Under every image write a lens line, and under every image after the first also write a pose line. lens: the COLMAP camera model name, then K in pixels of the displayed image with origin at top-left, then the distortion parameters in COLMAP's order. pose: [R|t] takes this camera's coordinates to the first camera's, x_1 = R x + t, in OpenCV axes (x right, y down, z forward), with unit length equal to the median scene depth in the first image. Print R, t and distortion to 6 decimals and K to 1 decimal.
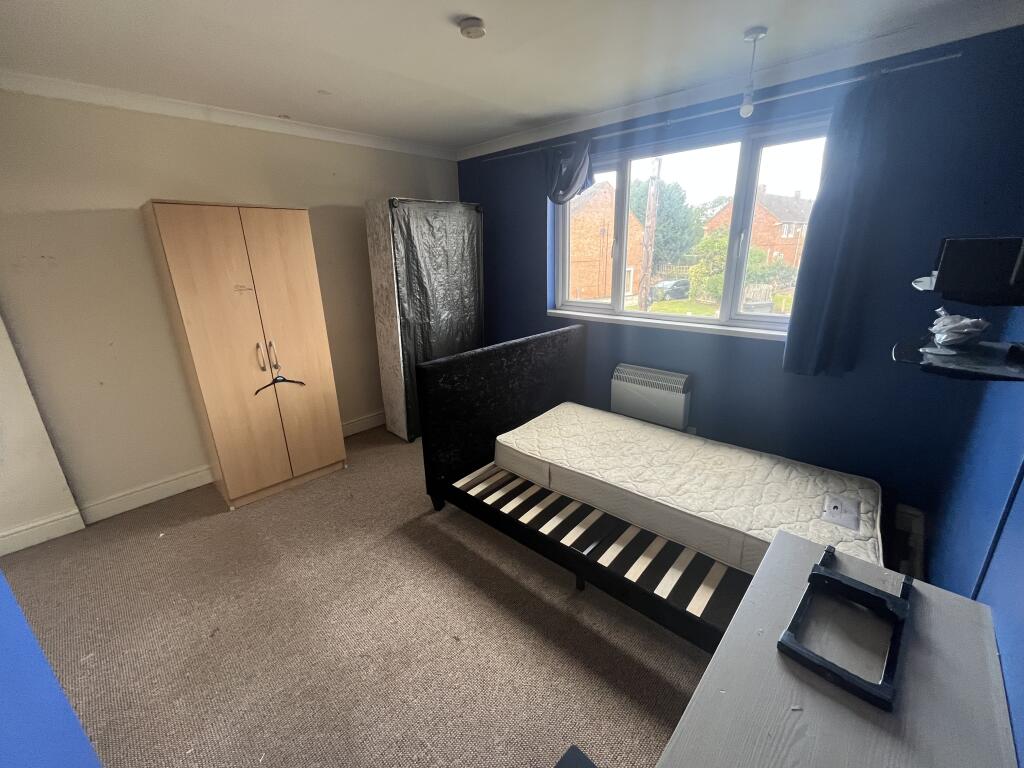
lens RADIAL K [[417.9, 0, 509.1], [0, 417.9, 382.0], [0, 0, 1]] dist [-0.007311, 0.000493]
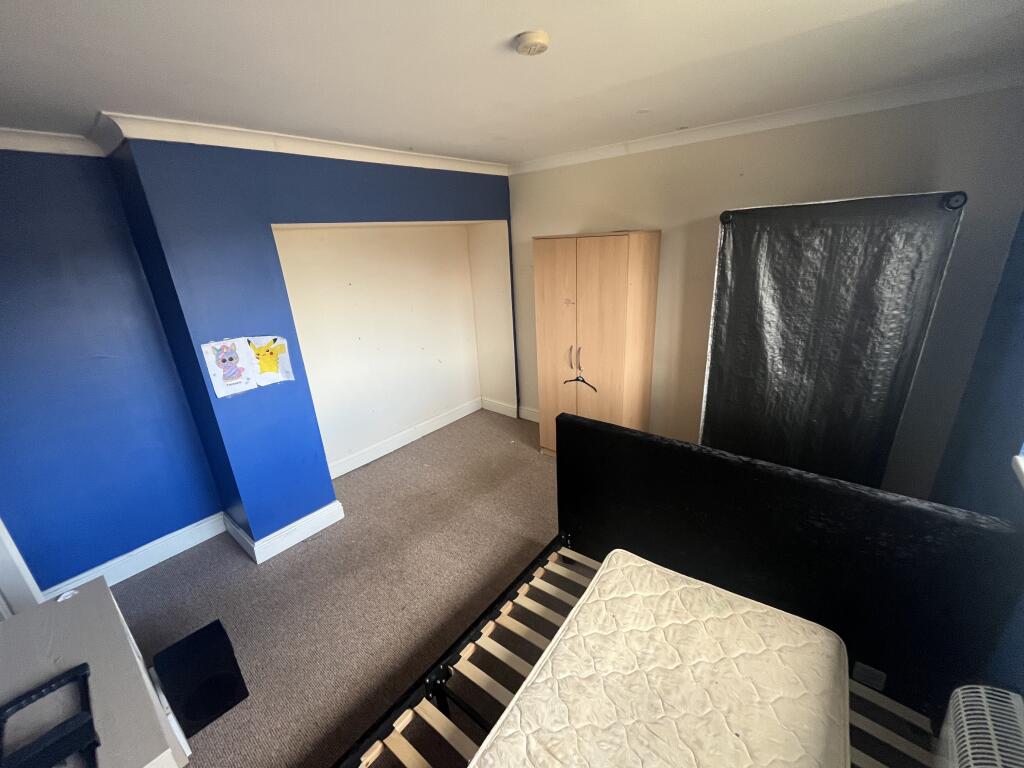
lens RADIAL K [[417.9, 0, 511.1], [0, 417.9, 383.0], [0, 0, 1]] dist [-0.007311, 0.000493]
pose [[0.070742, 0.343196, -0.936596, 0.569977], [-0.254856, 0.914004, 0.315668, -0.330851], [0.964388, 0.216366, 0.152124, 0.649319]]
